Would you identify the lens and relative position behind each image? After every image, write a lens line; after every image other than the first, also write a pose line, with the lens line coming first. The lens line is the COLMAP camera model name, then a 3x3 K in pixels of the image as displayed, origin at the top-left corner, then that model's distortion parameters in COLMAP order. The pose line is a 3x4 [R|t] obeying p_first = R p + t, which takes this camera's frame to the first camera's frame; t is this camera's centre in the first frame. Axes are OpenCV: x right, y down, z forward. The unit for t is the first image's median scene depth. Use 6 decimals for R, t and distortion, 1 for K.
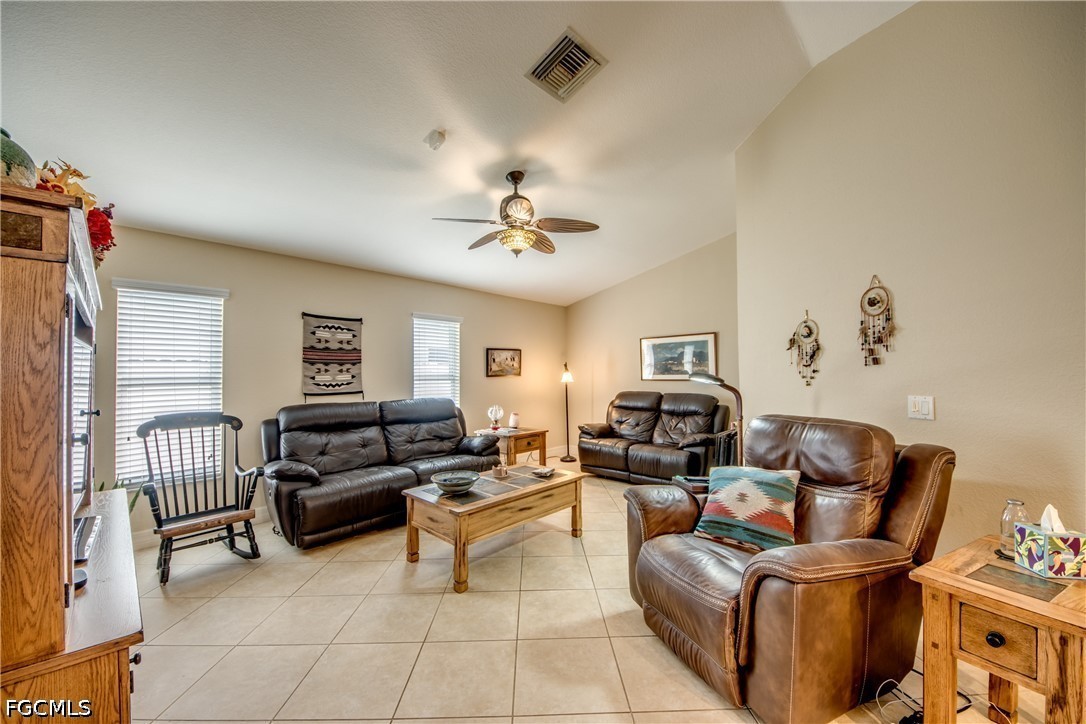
lens RADIAL K [[396.0, 0, 521.7], [0, 396.0, 364.1], [0, 0, 1]] dist [0.018166, -0.000095]
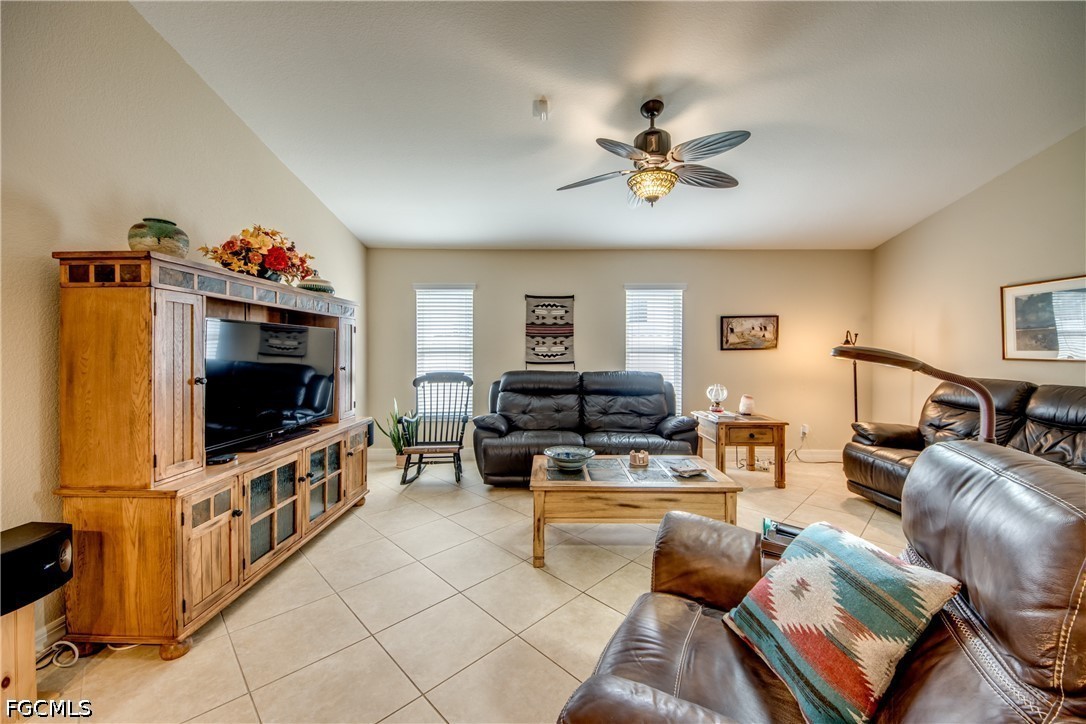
lens RADIAL K [[387.5, 0, 543.2], [0, 387.5, 346.9], [0, 0, 1]] dist [0.048752, -0.027447]
pose [[0.723654, 0.006562, -0.690131, 0.286920], [0.011926, 0.999687, 0.022011, 0.003035], [0.690059, -0.024159, 0.723349, 0.176615]]
